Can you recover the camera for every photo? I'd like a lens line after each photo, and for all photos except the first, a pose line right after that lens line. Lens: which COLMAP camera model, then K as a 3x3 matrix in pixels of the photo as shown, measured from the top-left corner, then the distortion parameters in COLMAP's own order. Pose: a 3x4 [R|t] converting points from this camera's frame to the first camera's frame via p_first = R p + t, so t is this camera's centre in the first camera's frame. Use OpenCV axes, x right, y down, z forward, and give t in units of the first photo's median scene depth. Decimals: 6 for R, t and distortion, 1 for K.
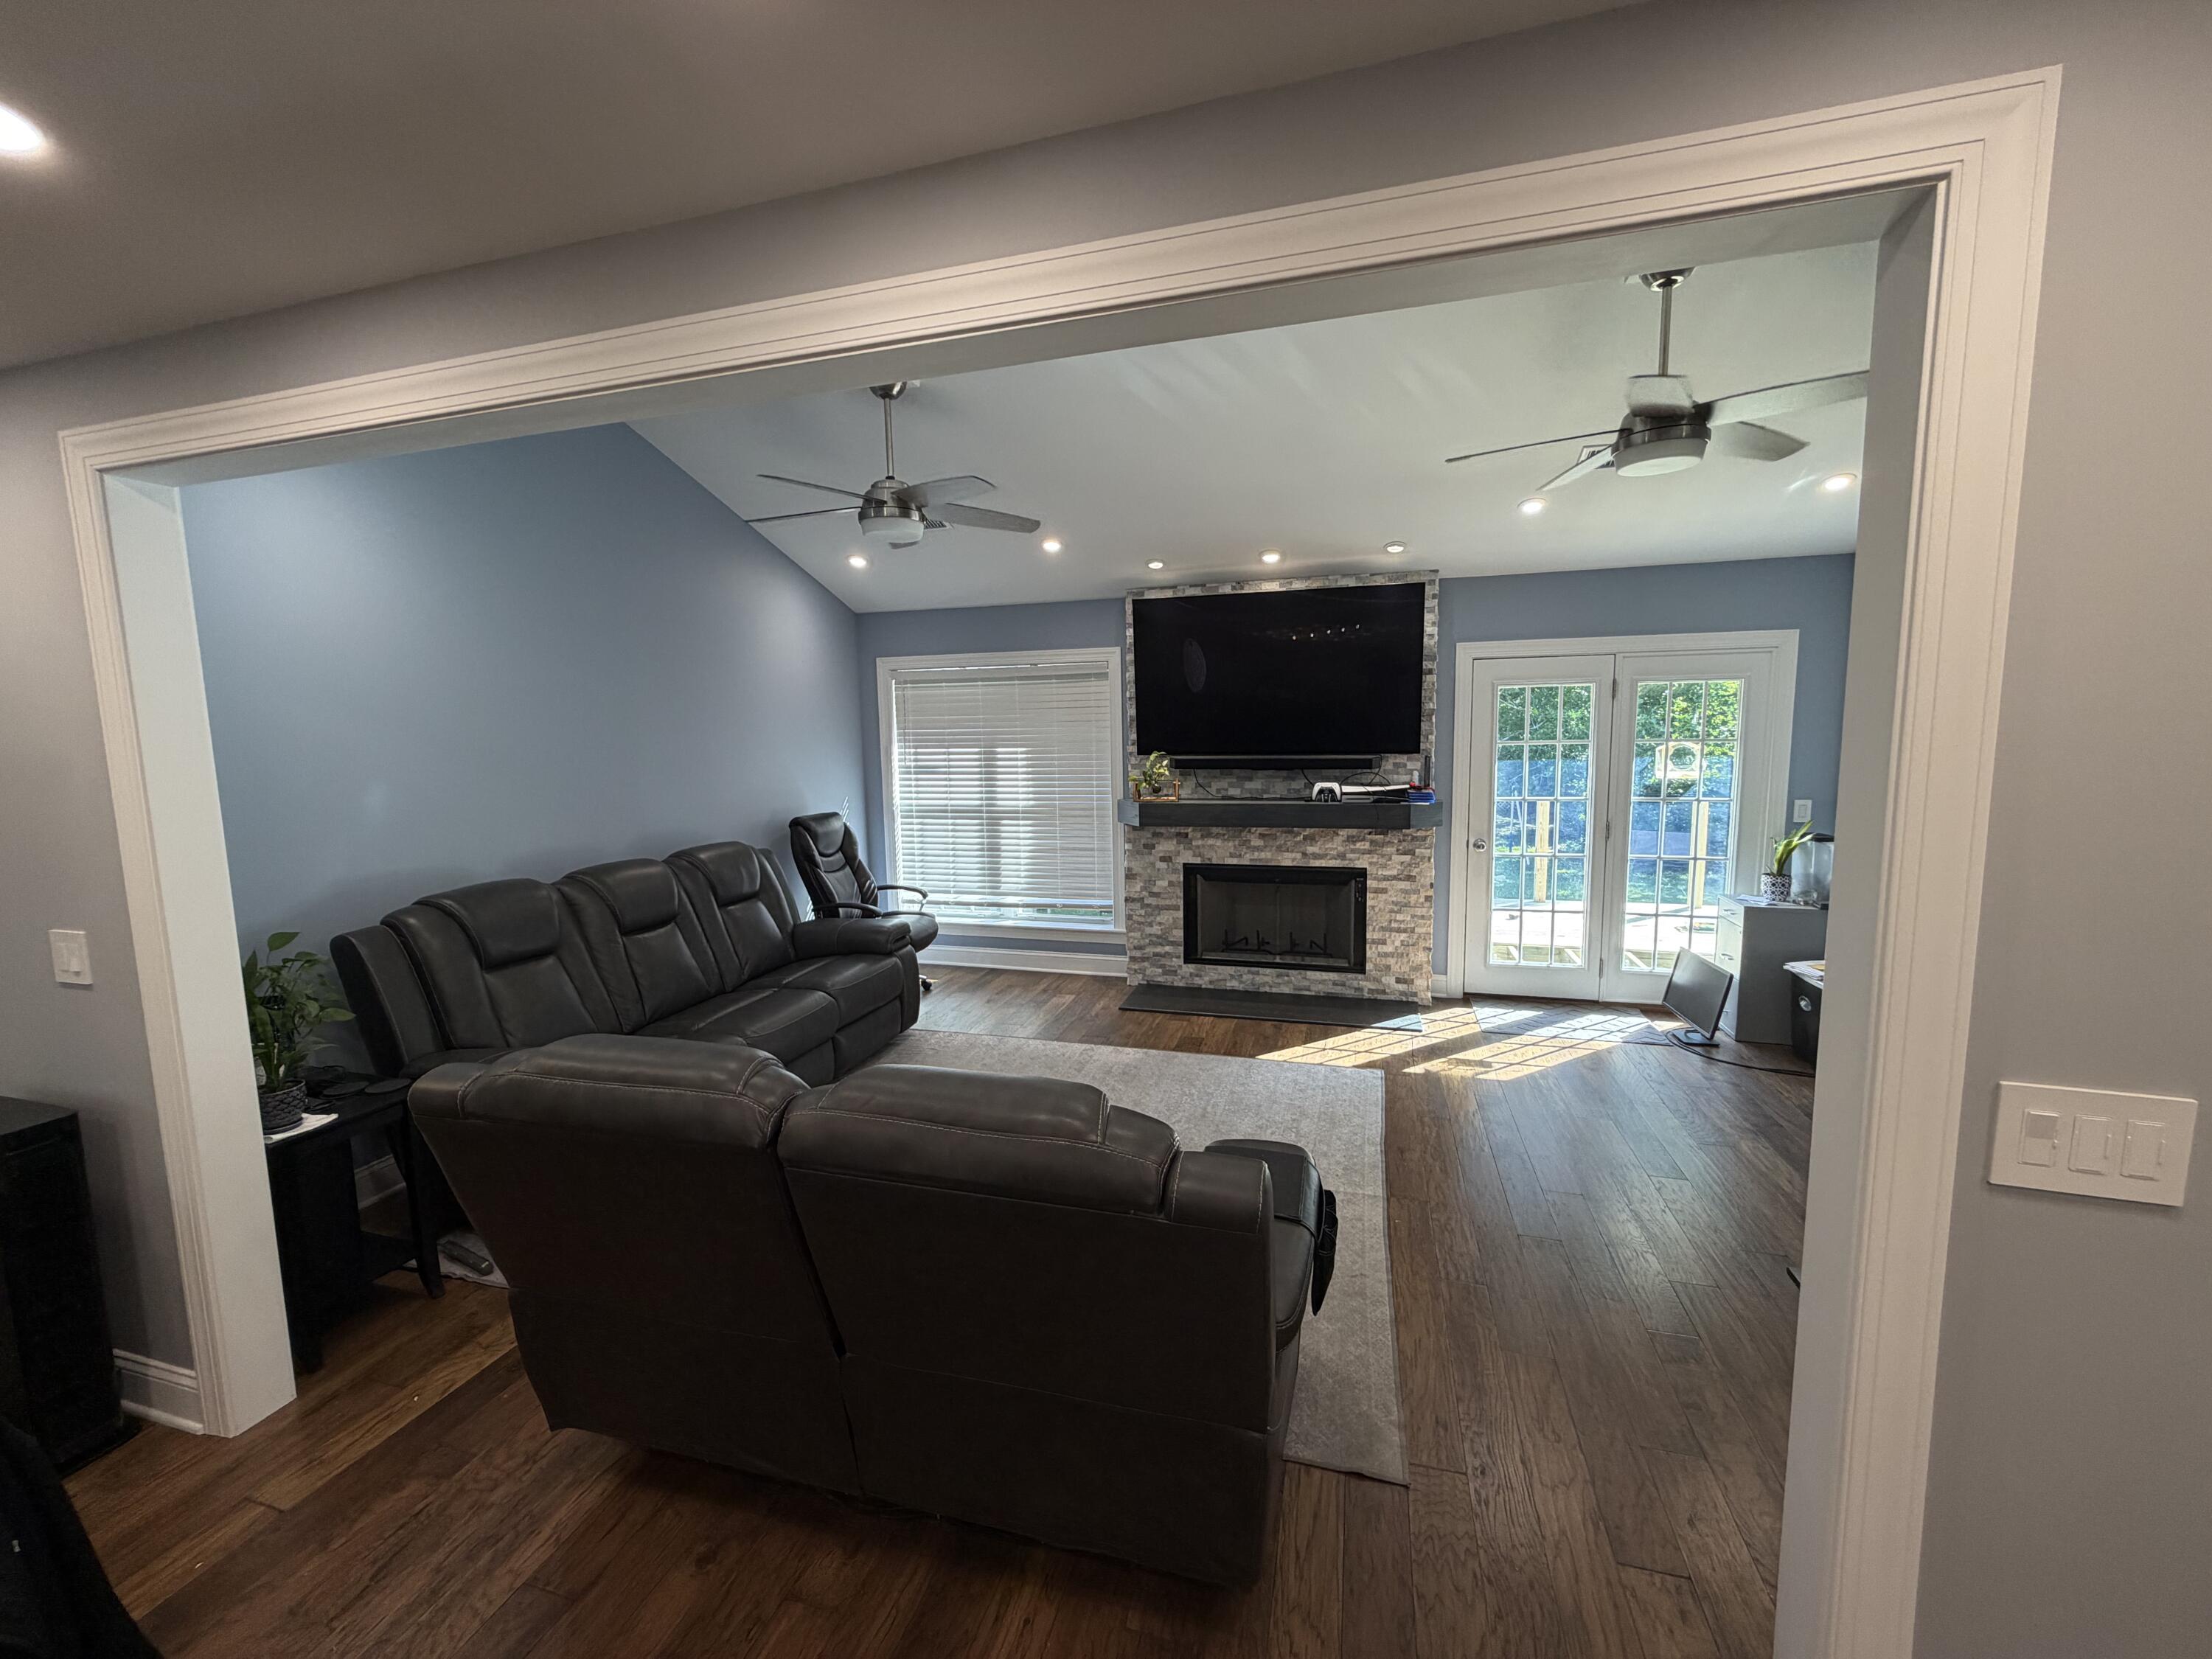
lens RADIAL K [[879.2, 0, 1101.5], [0, 879.2, 827.6], [0, 0, 1]] dist [-0.002209, 0.000258]
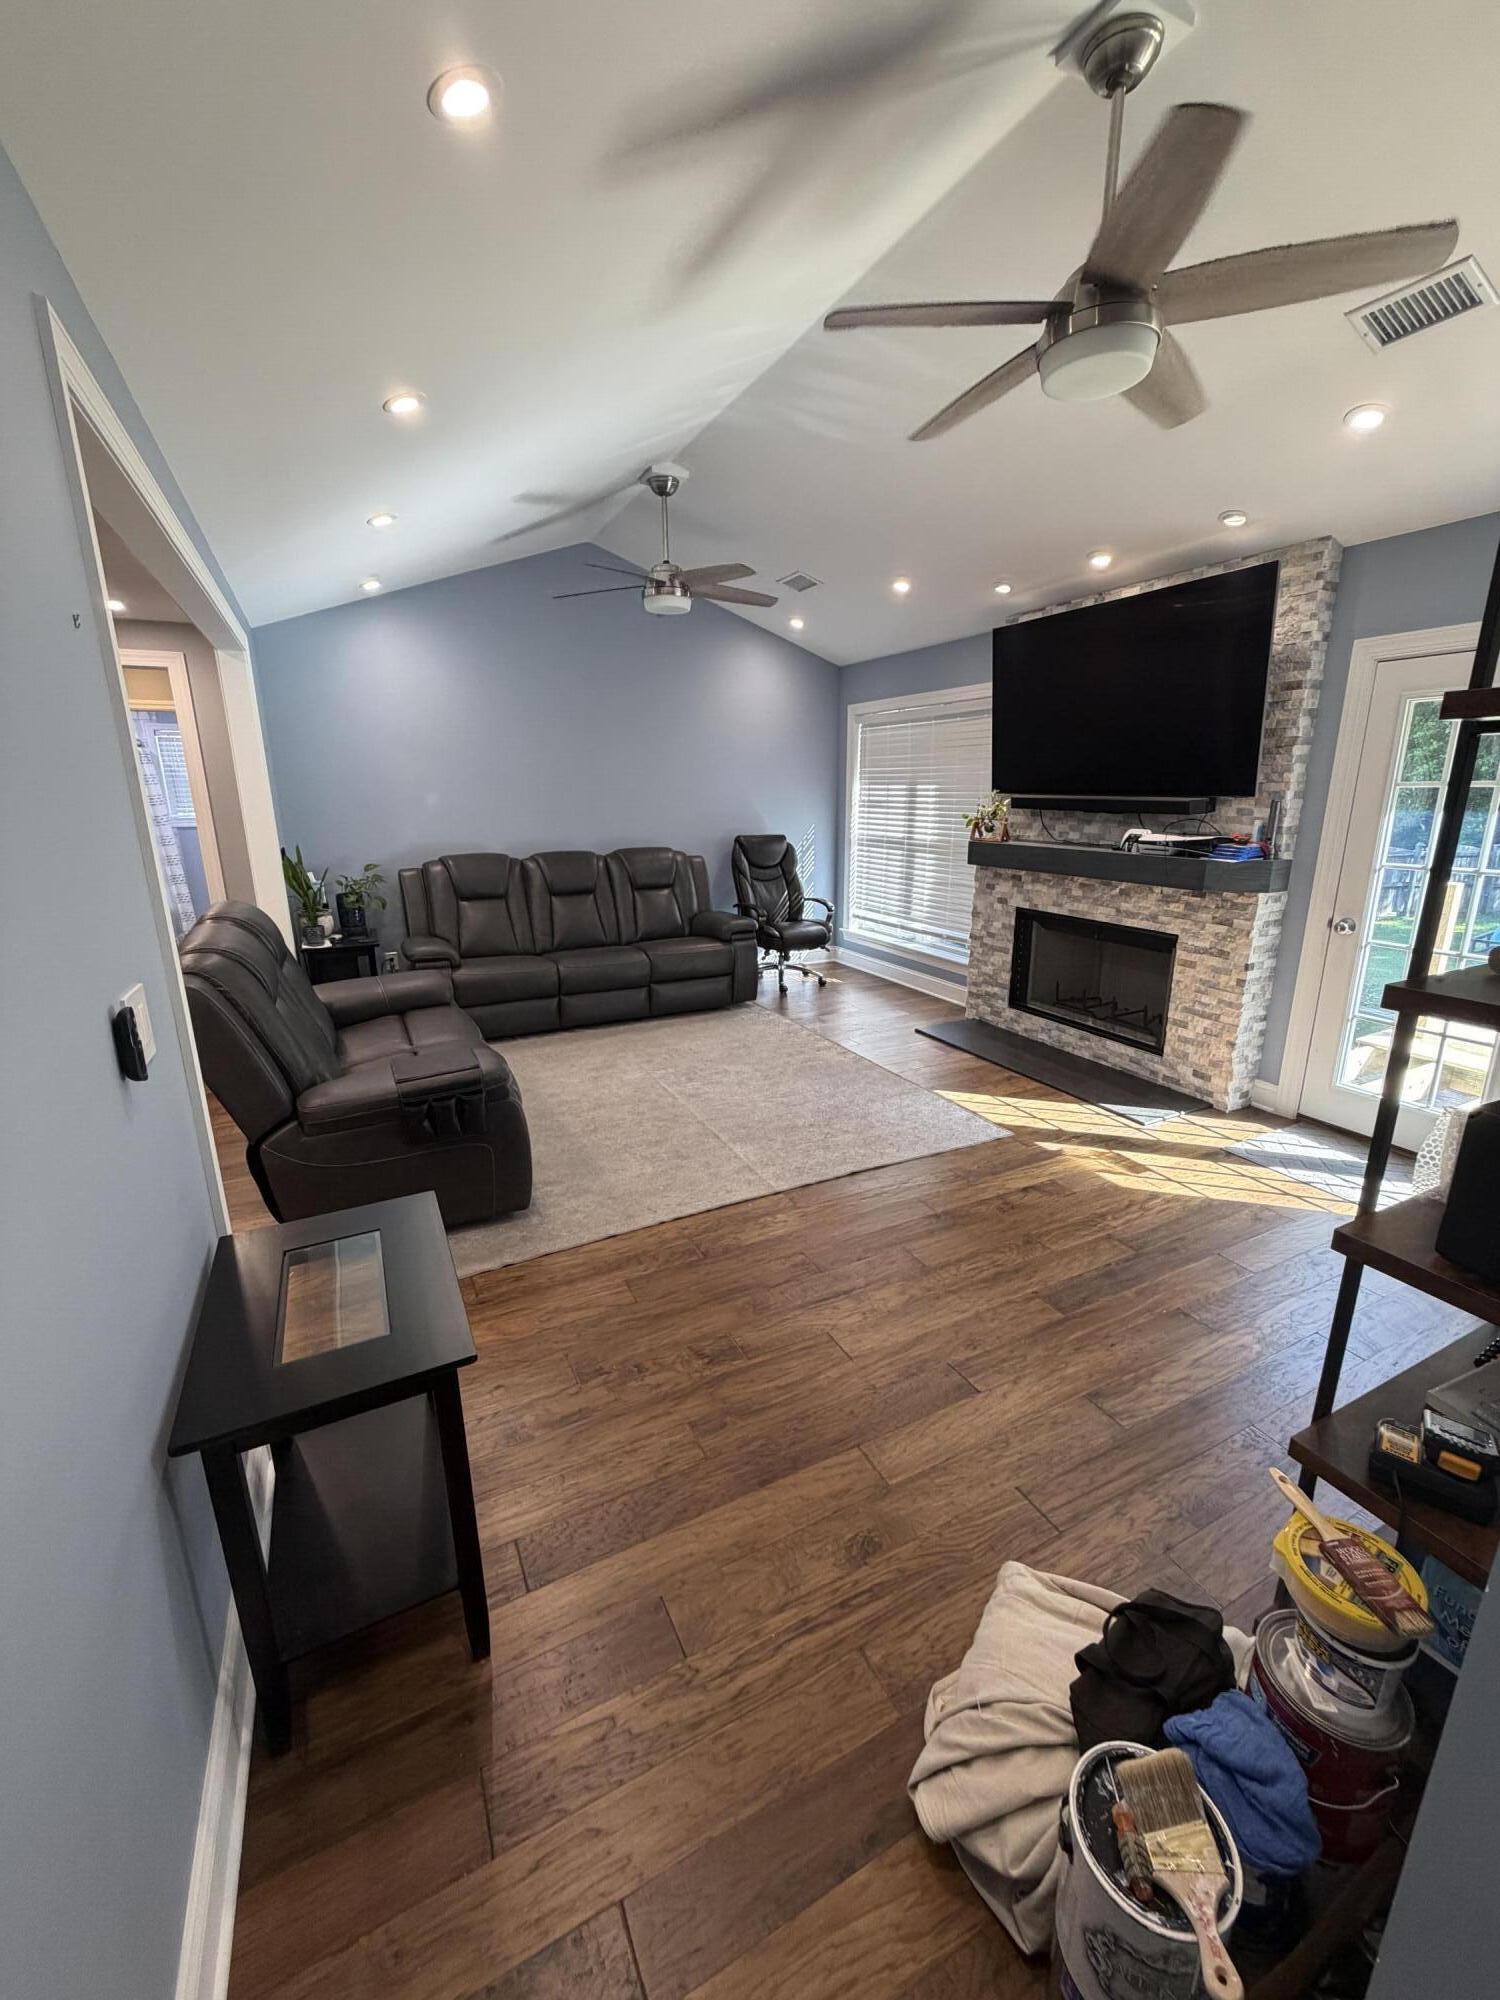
lens RADIAL K [[794.9, 0, 753.2], [0, 794.9, 993.3], [0, 0, 1]] dist [-0.002209, 0.000258]
pose [[0.686965, 0.196805, -0.699533, 0.595530], [-0.086643, 0.977945, 0.190045, -0.009314], [0.721506, -0.069945, 0.688866, 0.186673]]
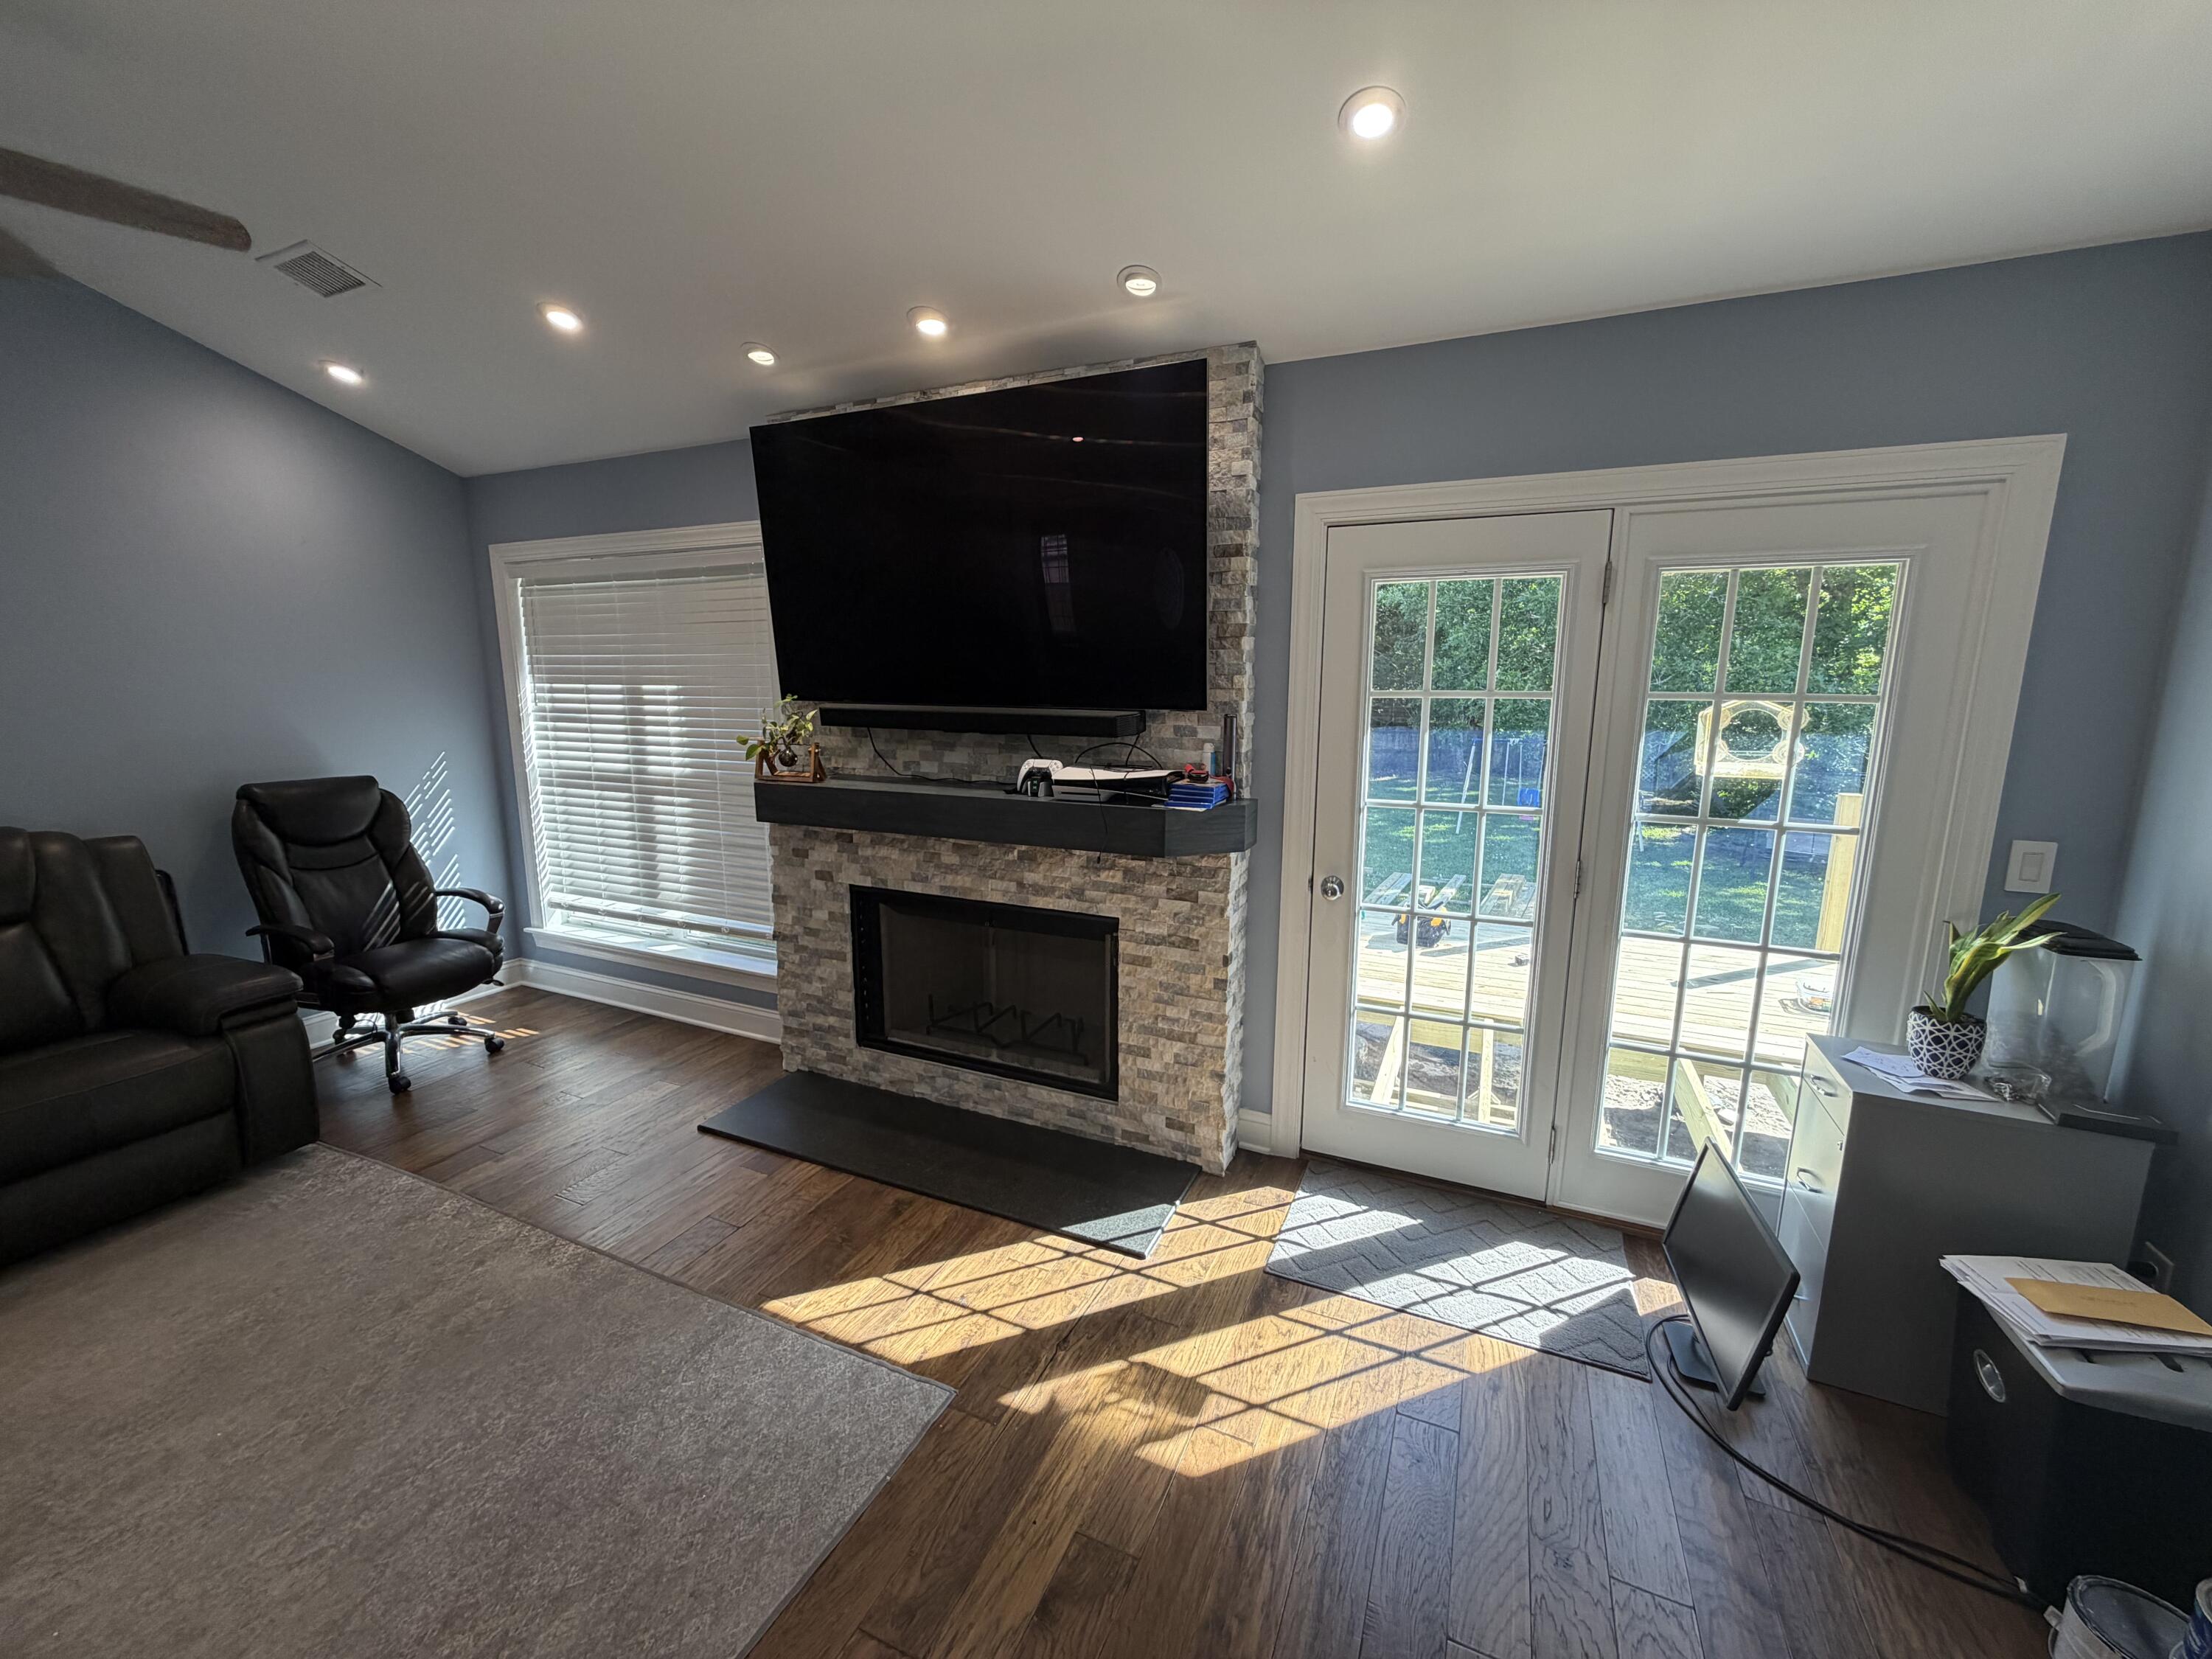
lens RADIAL K [[879.2, 0, 1102.0], [0, 879.2, 827.3], [0, 0, 1]] dist [-0.002209, 0.000258]
pose [[0.990250, 0.044237, -0.132090, 0.380374], [-0.036413, 0.997469, 0.061067, -0.045689], [0.134457, -0.055662, 0.989355, 0.485074]]
